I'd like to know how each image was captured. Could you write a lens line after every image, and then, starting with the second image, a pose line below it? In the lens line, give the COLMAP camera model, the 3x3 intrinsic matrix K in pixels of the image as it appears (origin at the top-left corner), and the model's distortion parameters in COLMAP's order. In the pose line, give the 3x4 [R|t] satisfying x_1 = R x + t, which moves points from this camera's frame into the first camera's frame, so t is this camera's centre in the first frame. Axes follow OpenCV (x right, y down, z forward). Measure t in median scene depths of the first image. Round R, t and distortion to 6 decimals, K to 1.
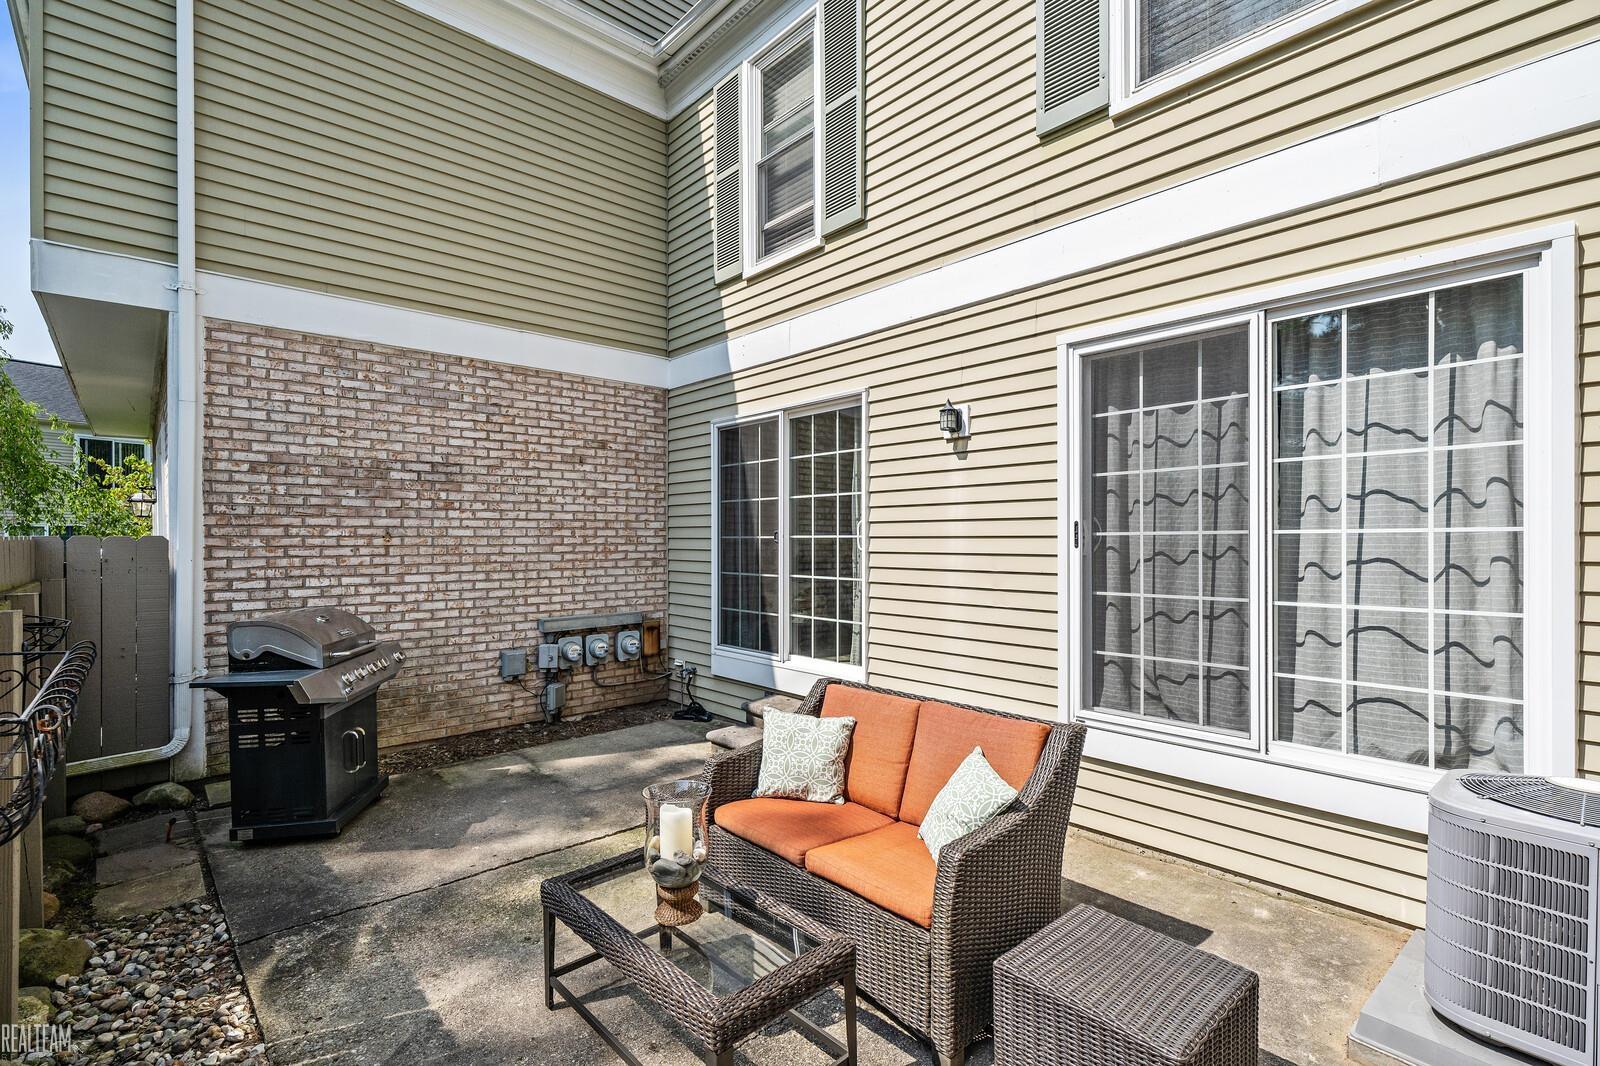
lens RADIAL K [[738.6, 0, 792.8], [0, 738.6, 530.4], [0, 0, 1]] dist [0.003513, 0.000415]
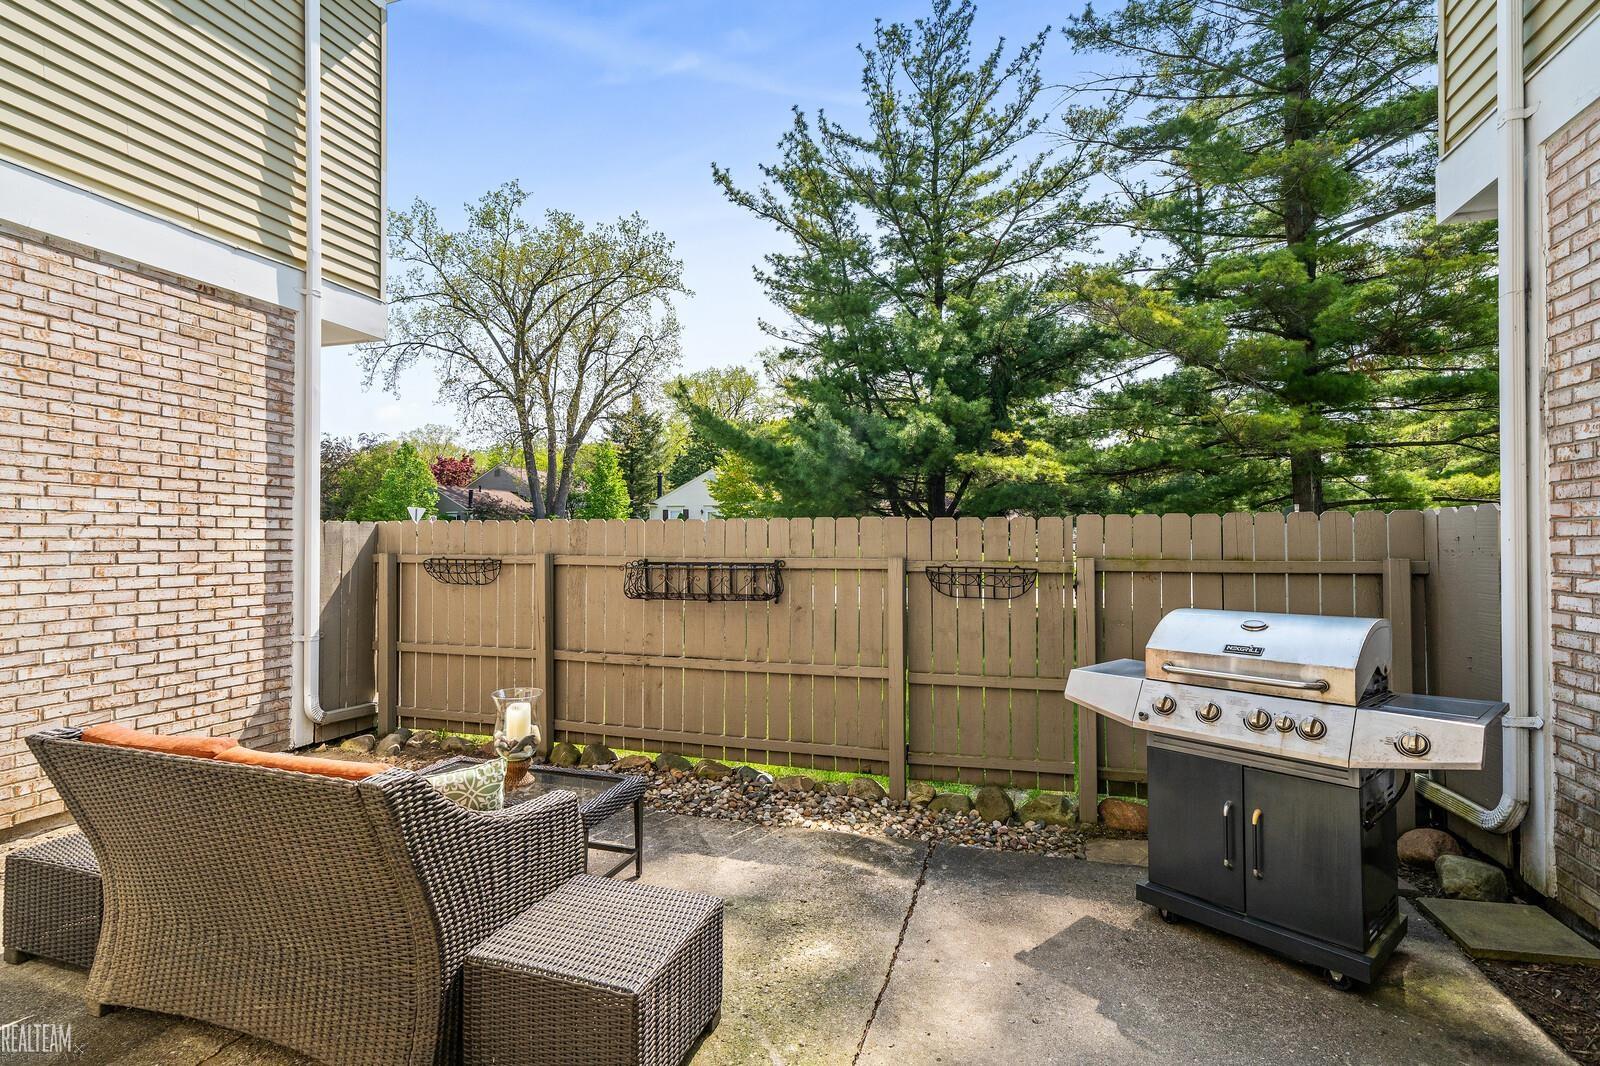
lens RADIAL K [[738.6, 0, 792.8], [0, 738.6, 530.4], [0, 0, 1]] dist [0.003513, 0.000415]
pose [[-0.859702, -0.005279, -0.510768, 0.049890], [0.008081, 0.999681, -0.023935, 0.039637], [0.510732, -0.024705, -0.859385, 1.146839]]
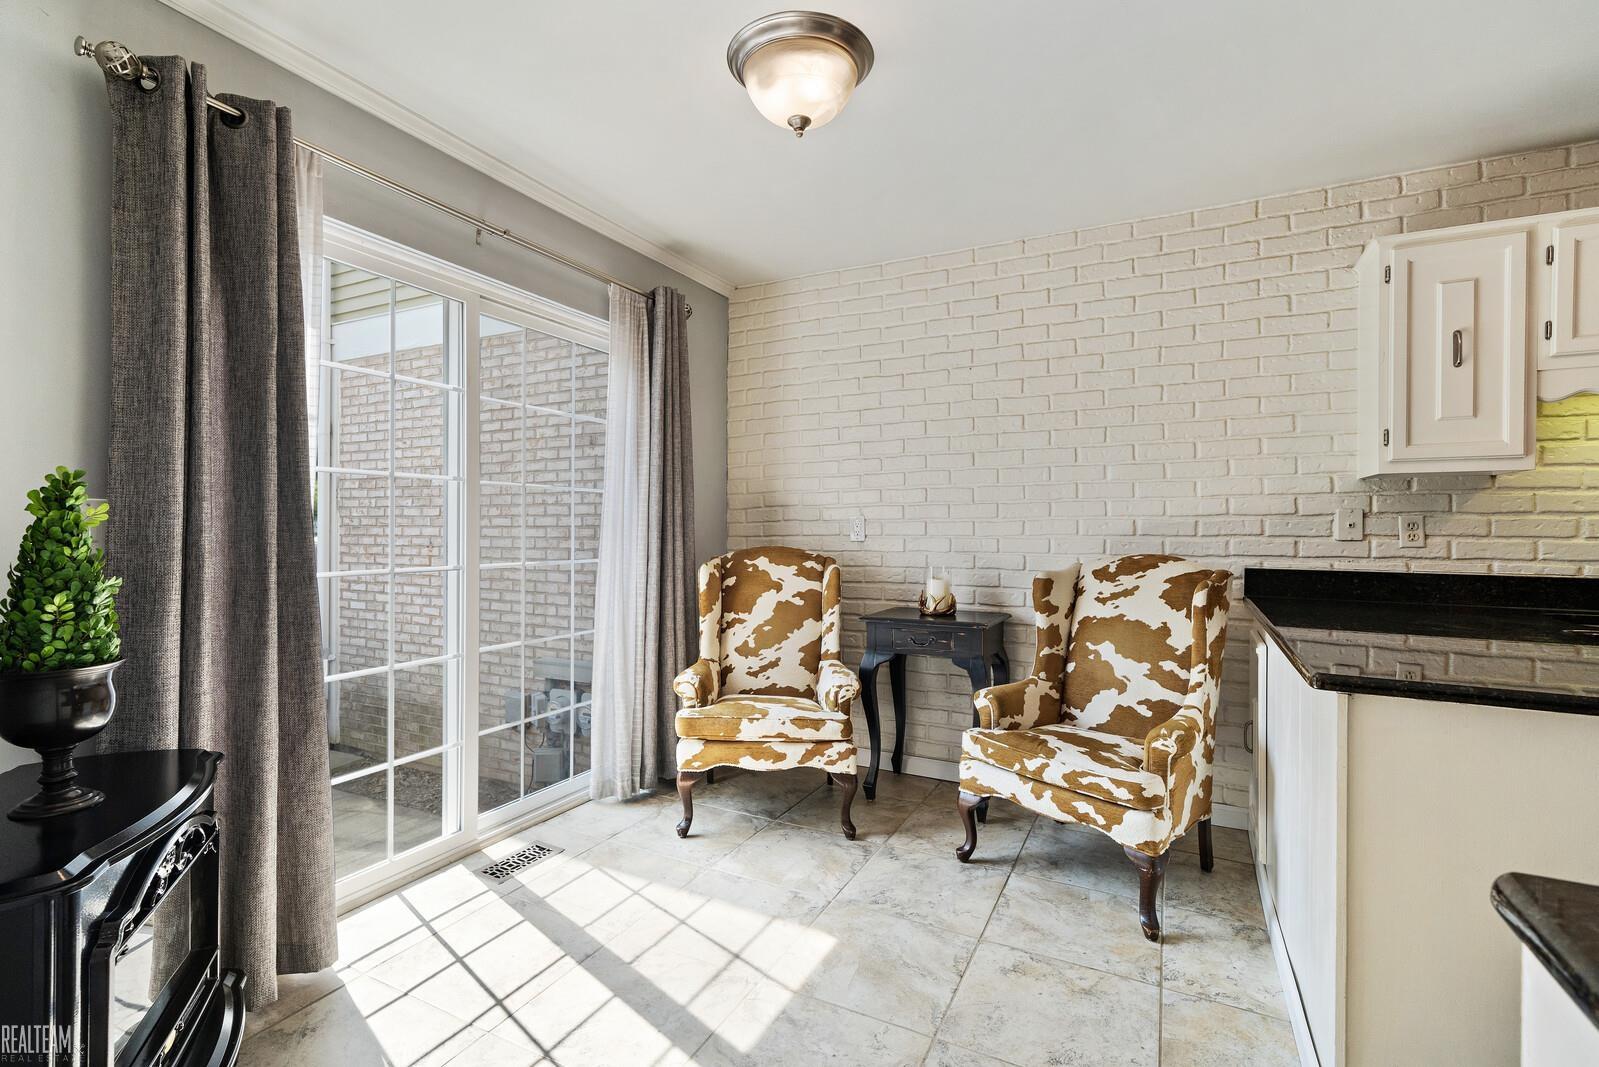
lens RADIAL K [[738.1, 0, 792.3], [0, 738.1, 530.9], [0, 0, 1]] dist [0.003513, 0.000415]
pose [[0.360373, 0.007626, -0.932777, 0.563469], [0.006526, 0.999921, 0.010696, -0.020636], [0.932785, -0.009942, 0.360295, 1.192507]]
